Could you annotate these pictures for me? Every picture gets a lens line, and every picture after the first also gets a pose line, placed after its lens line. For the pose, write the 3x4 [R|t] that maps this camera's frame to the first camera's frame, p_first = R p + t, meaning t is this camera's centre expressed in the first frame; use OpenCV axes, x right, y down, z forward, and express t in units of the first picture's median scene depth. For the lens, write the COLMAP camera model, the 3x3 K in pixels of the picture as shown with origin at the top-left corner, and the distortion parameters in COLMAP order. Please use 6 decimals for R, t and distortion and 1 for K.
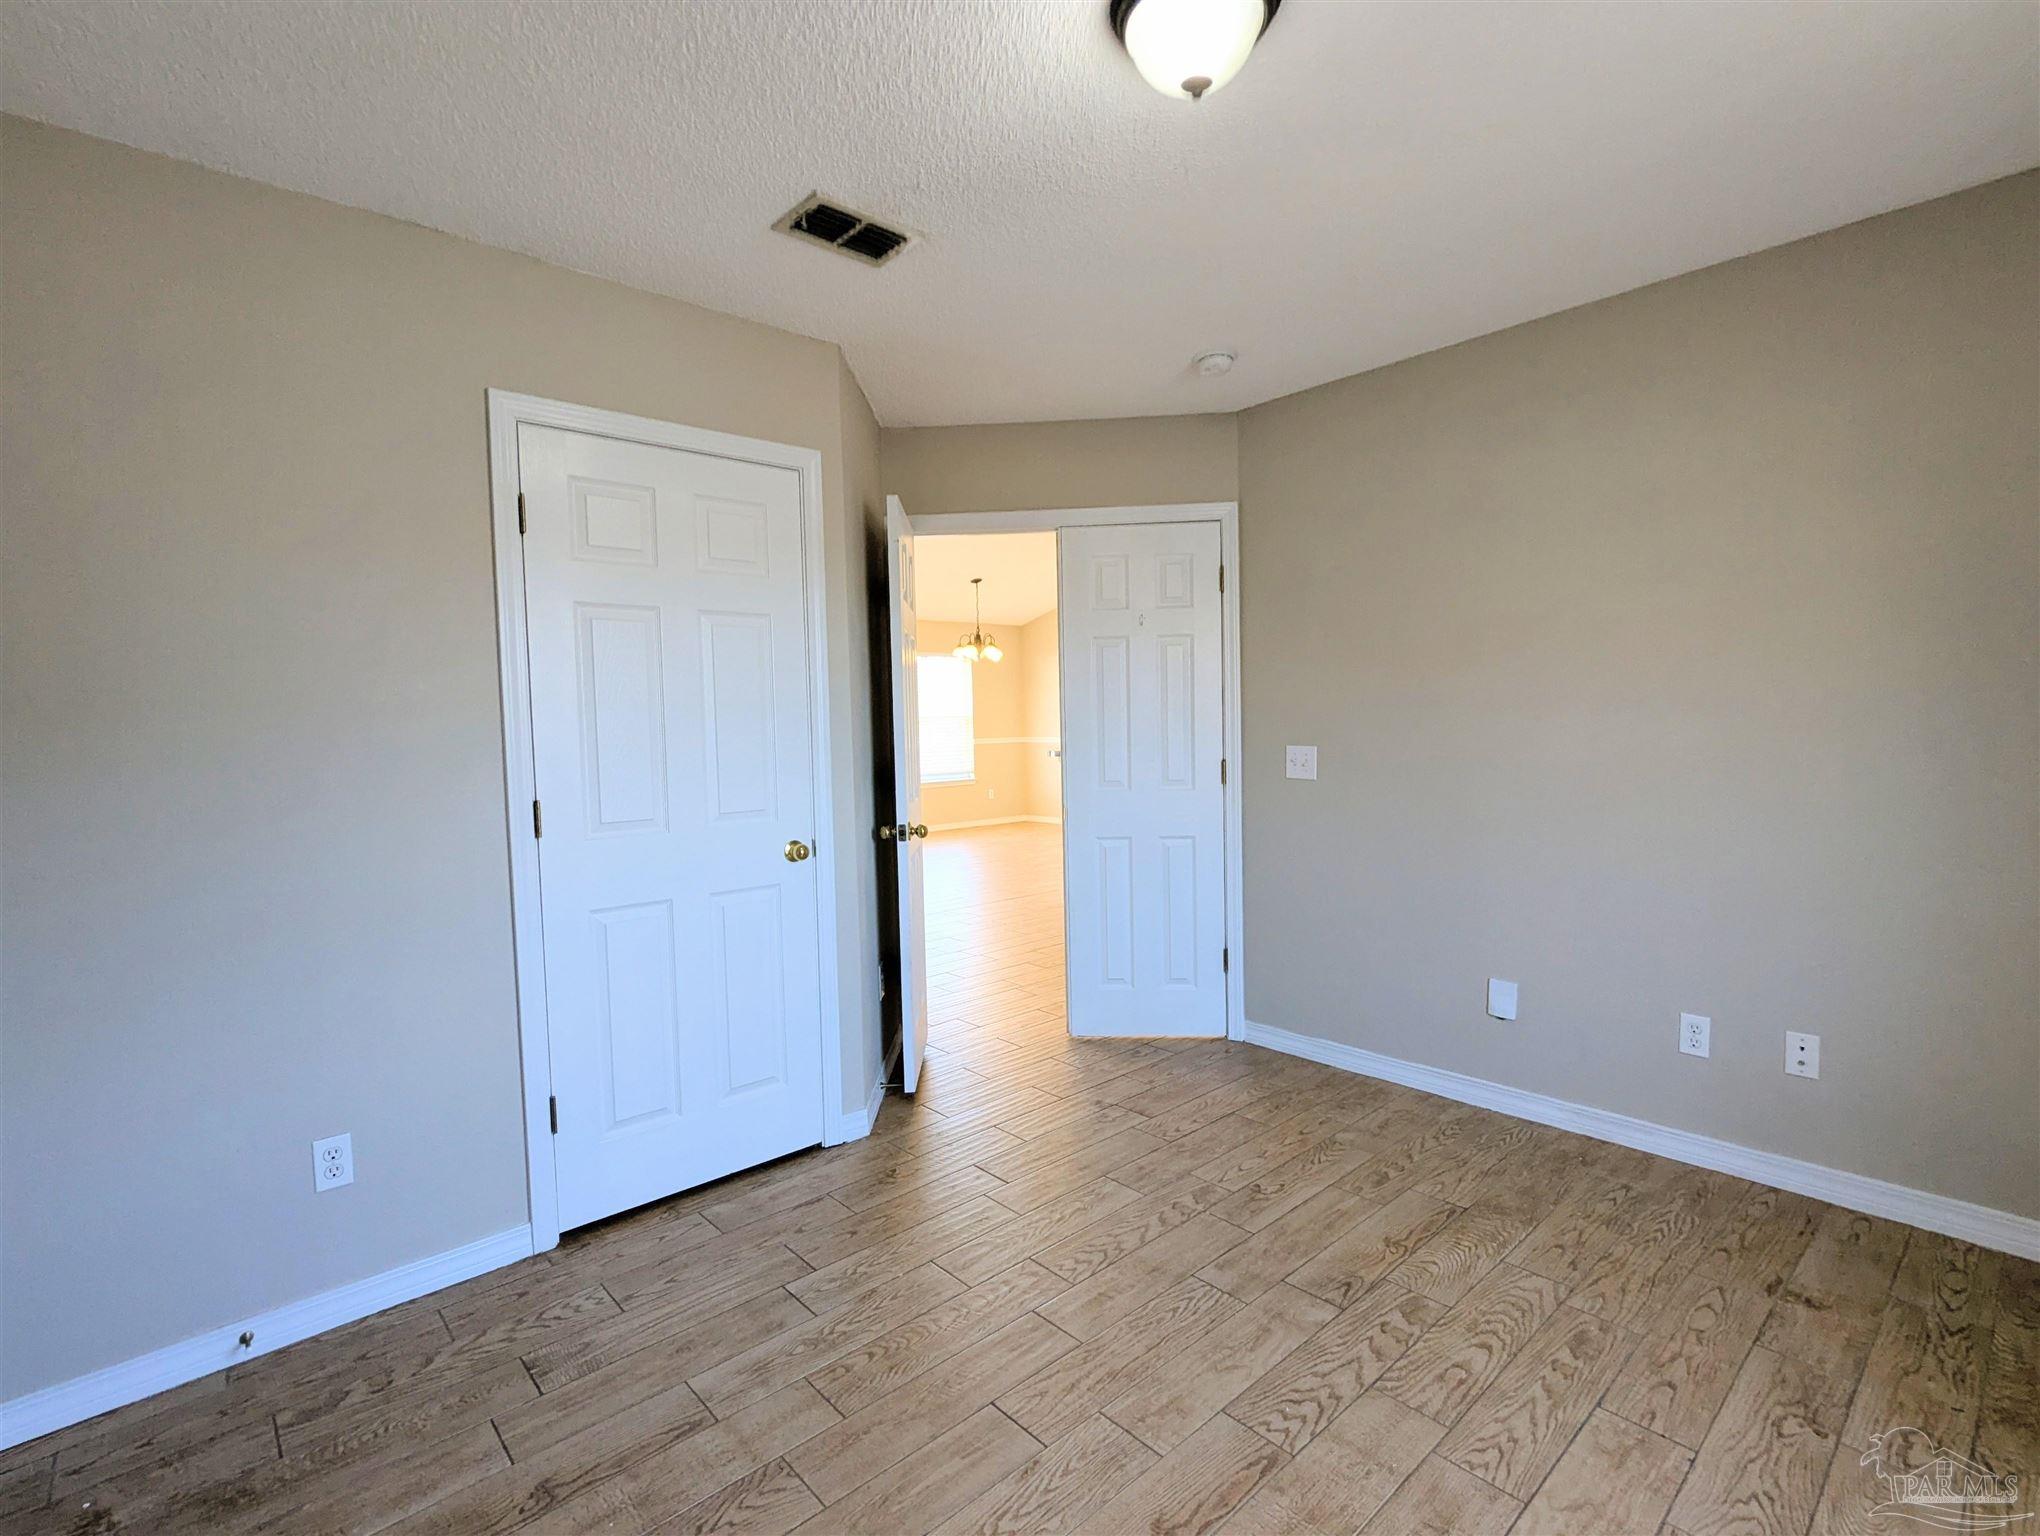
lens RADIAL K [[962.7, 0, 1012.4], [0, 962.7, 783.1], [0, 0, 1]] dist [0.032407, 0.000160]
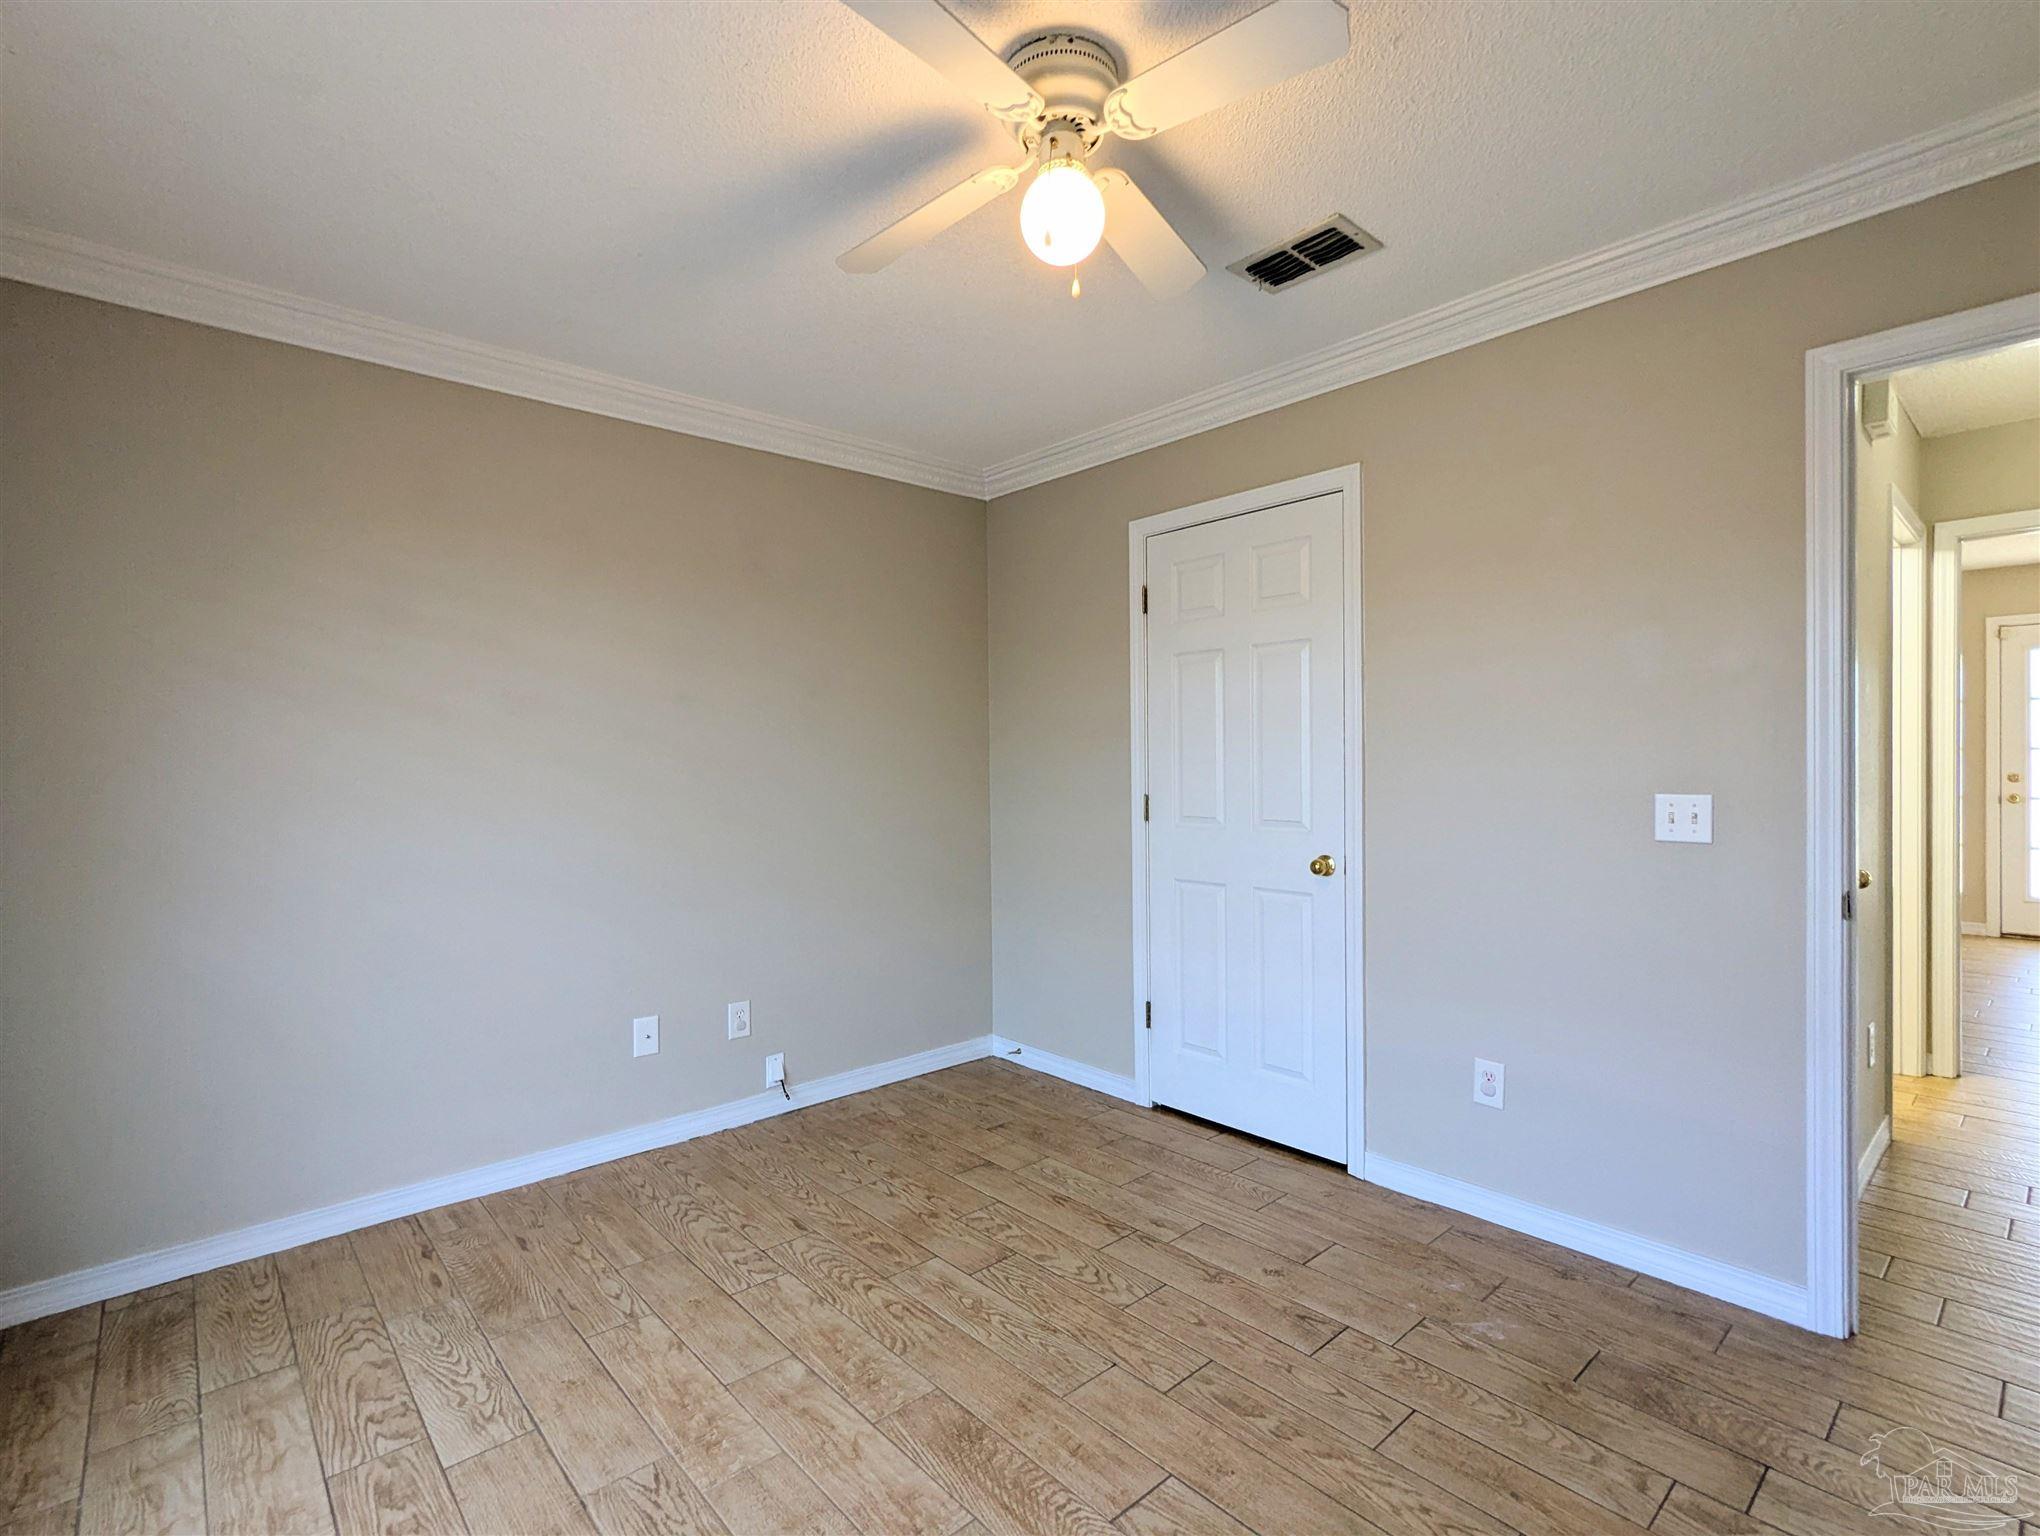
lens RADIAL K [[971.2, 0, 1020.1], [0, 971.2, 773.8], [0, 0, 1]] dist [-0.005642, 0.006285]
pose [[0.002064, 0.048152, -0.998838, 0.926332], [-0.037628, 0.998136, 0.048040, -0.074788], [0.999290, 0.037485, 0.003873, 0.778683]]
